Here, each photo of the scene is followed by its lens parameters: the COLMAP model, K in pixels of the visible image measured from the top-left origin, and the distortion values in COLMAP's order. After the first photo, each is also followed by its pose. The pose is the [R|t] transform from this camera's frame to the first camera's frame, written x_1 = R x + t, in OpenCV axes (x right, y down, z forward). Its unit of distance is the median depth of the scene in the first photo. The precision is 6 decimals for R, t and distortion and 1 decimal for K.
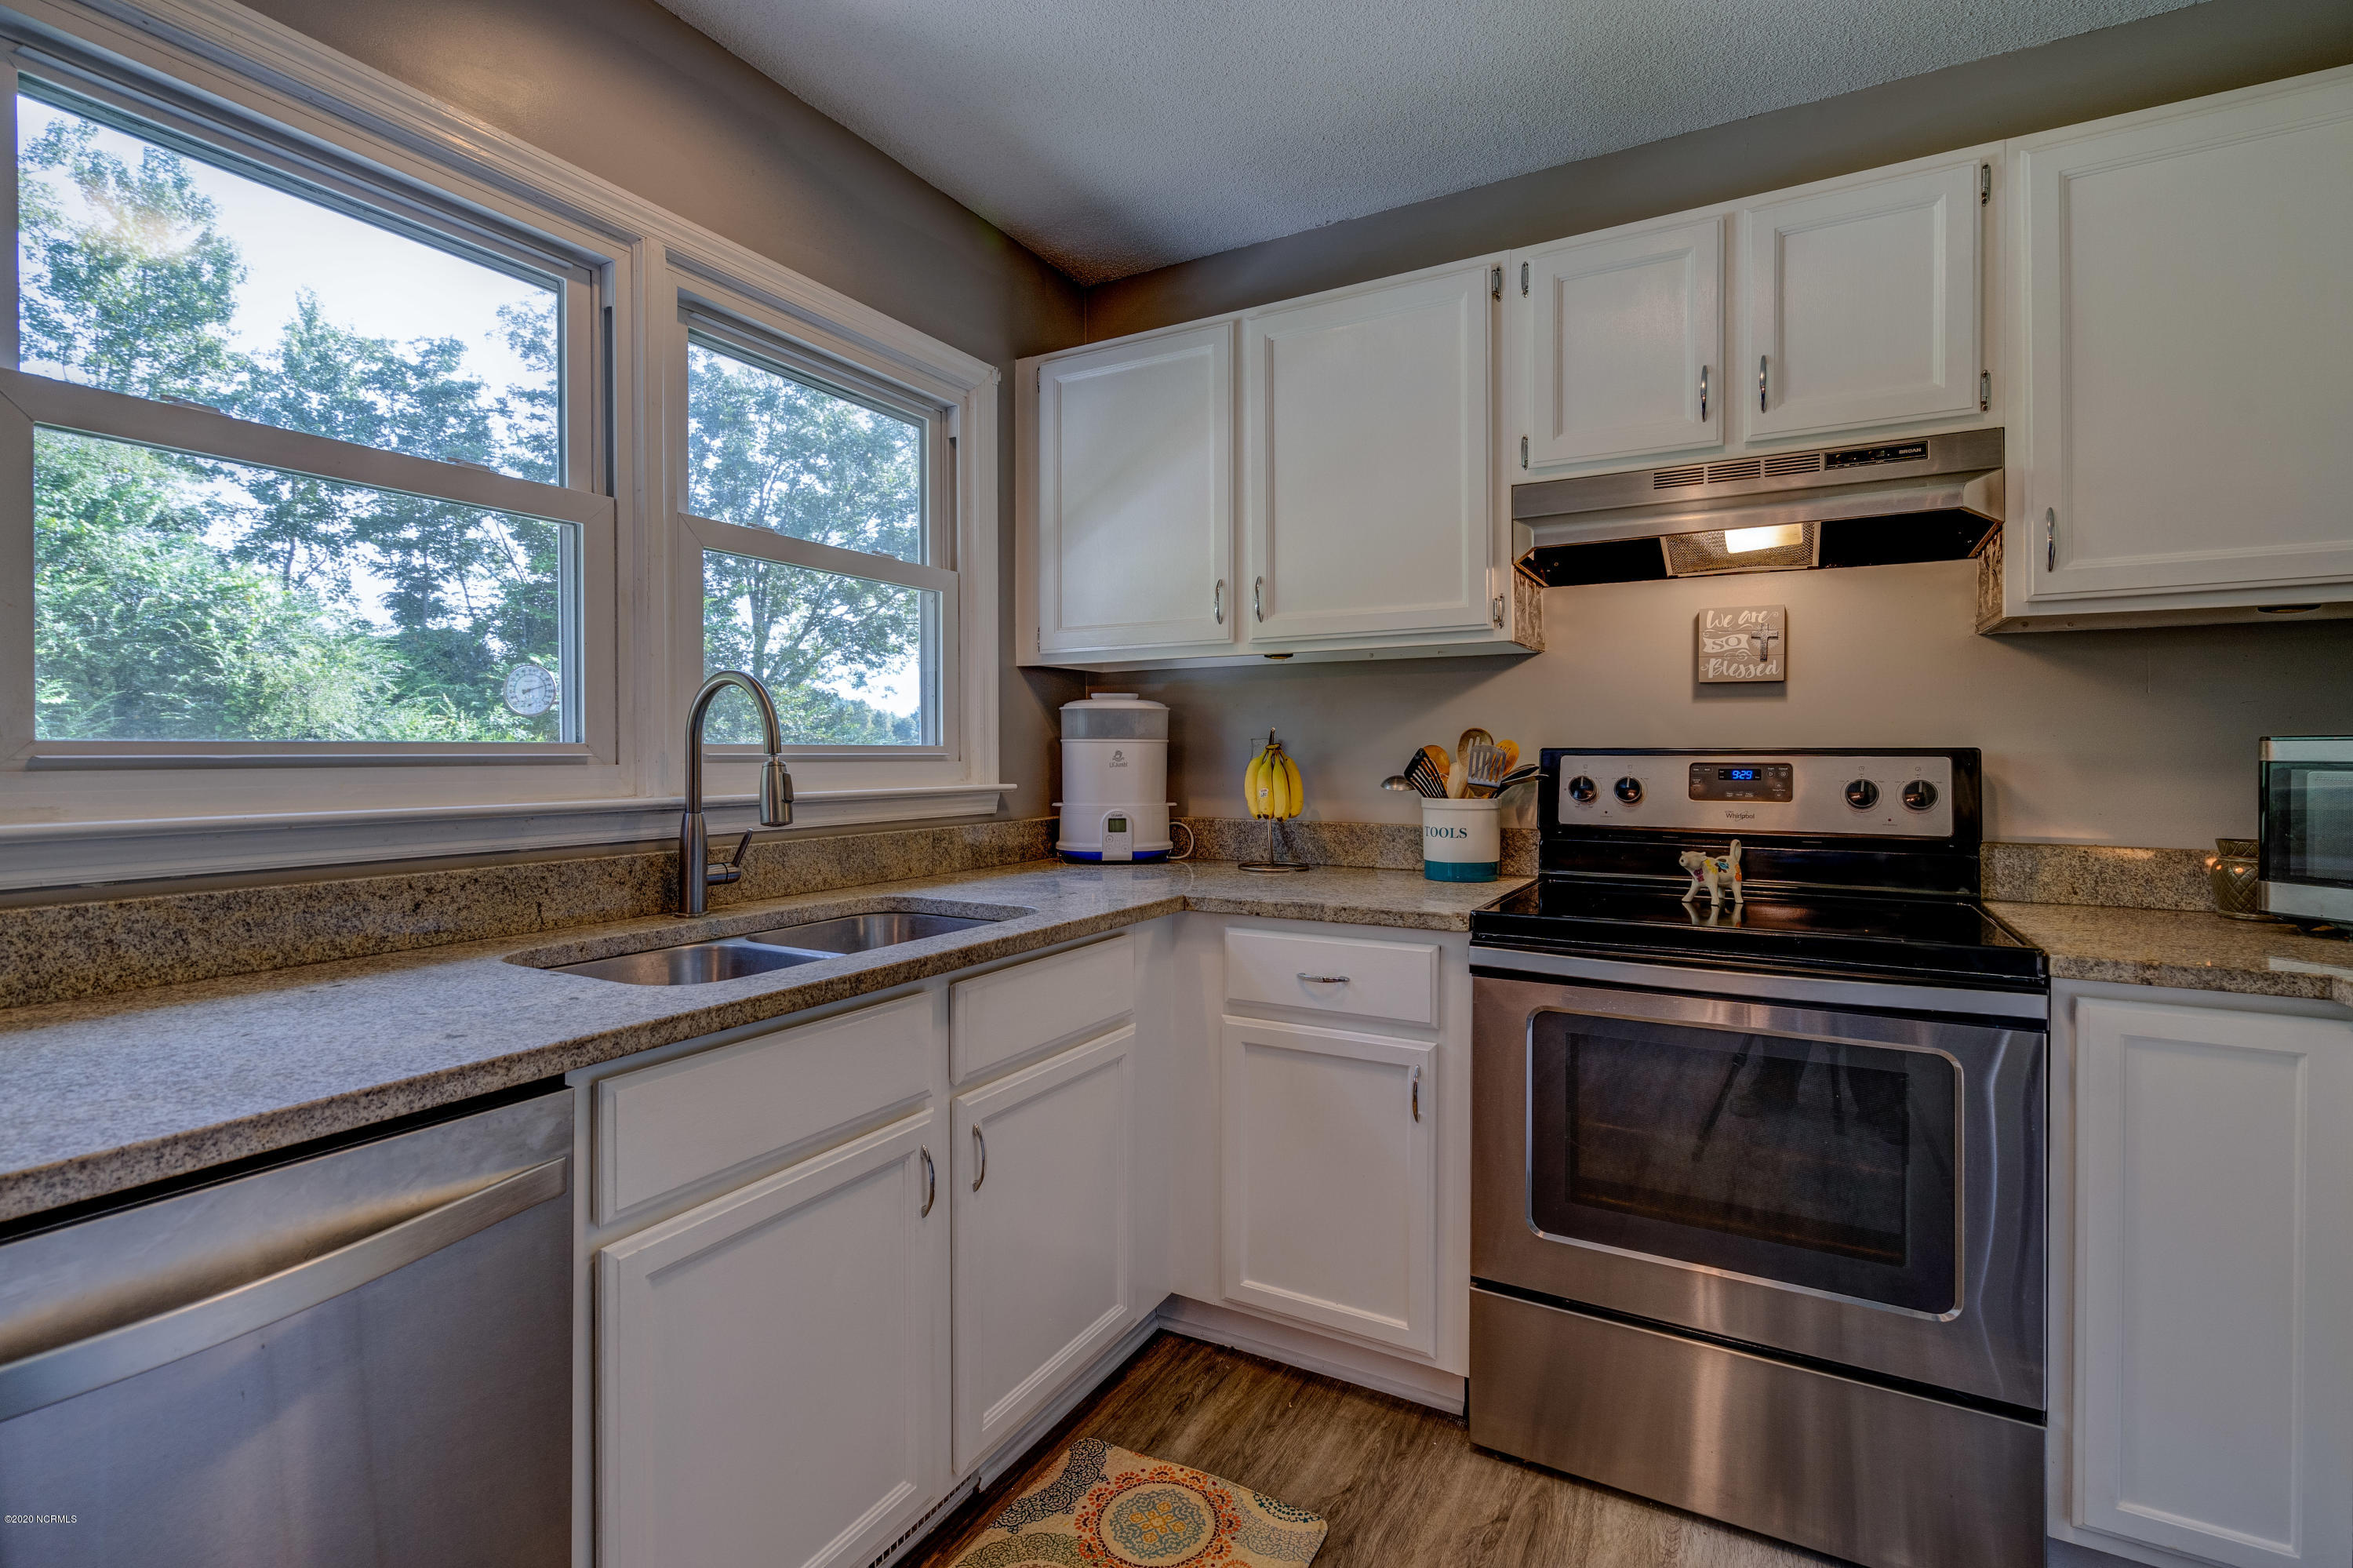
lens RADIAL K [[1074.1, 0, 1185.8], [0, 1074.1, 753.9], [0, 0, 1]] dist [-0.000010, 0.000285]
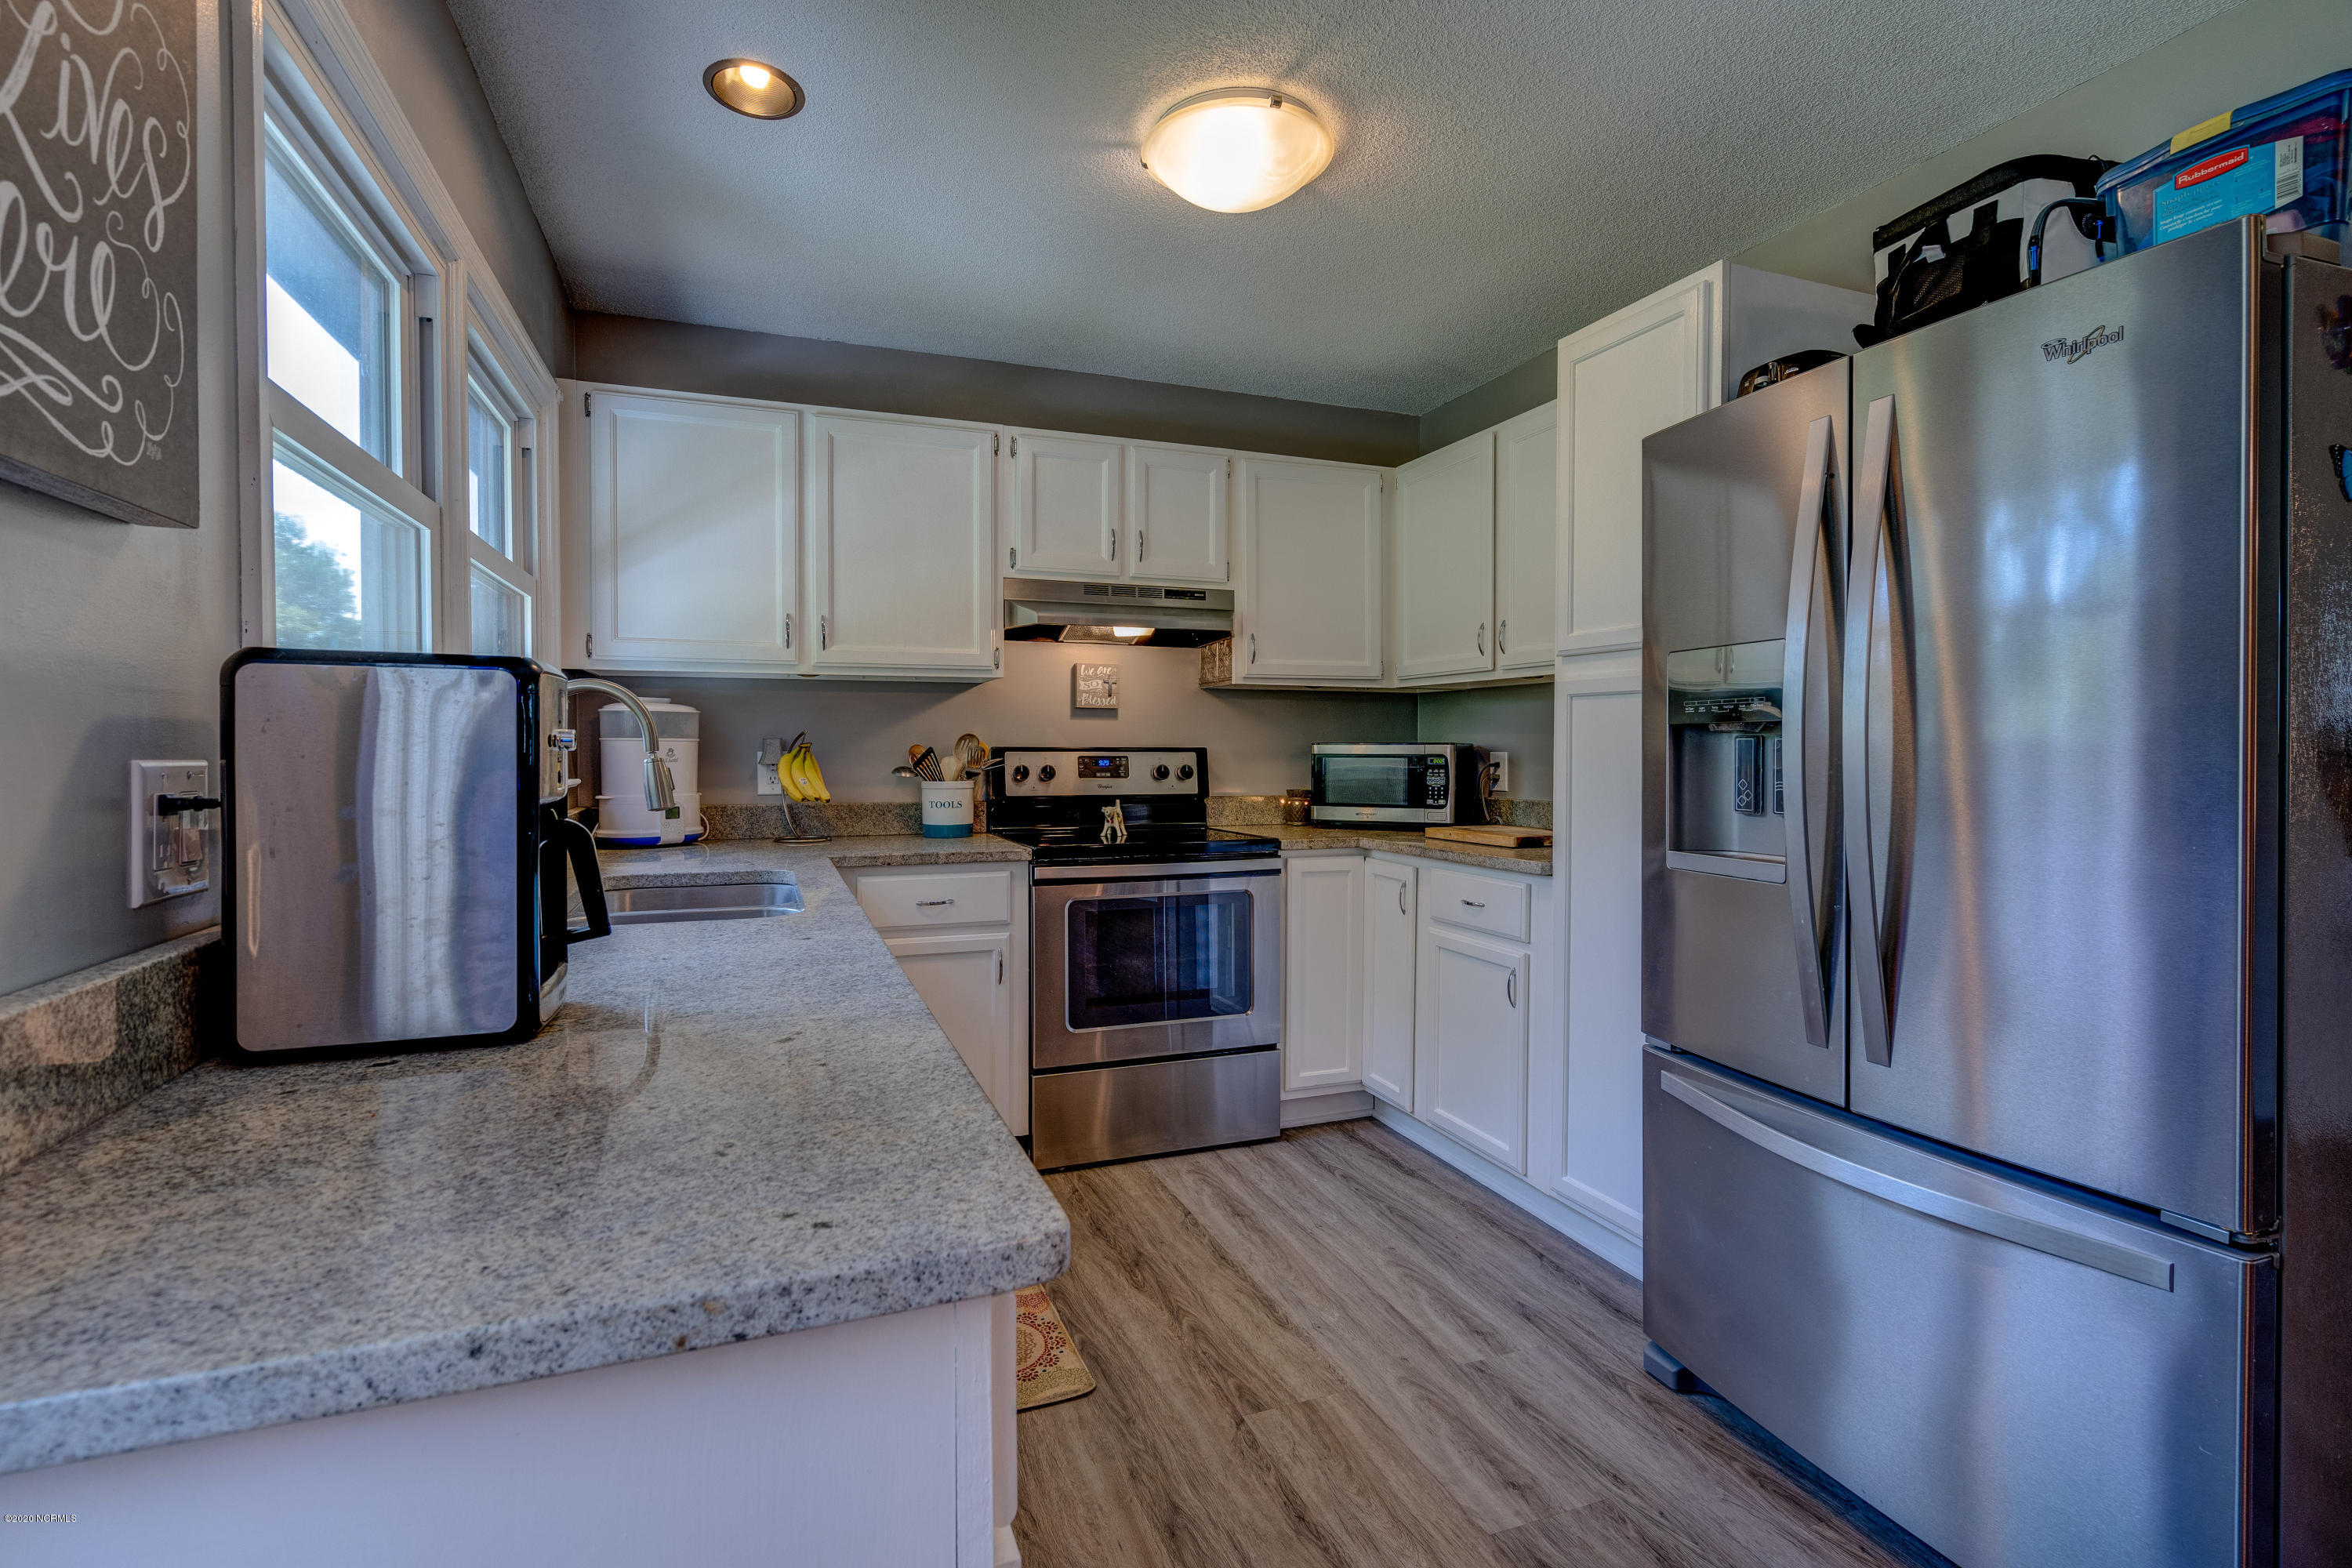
lens RADIAL K [[1073.6, 0, 1185.3], [0, 1073.6, 753.9], [0, 0, 1]] dist [-0.000010, 0.000285]
pose [[0.632349, -0.002896, 0.774679, -0.732394], [-0.000954, 0.999989, 0.004517, -0.002876], [-0.774683, -0.003595, 0.632339, -0.183497]]
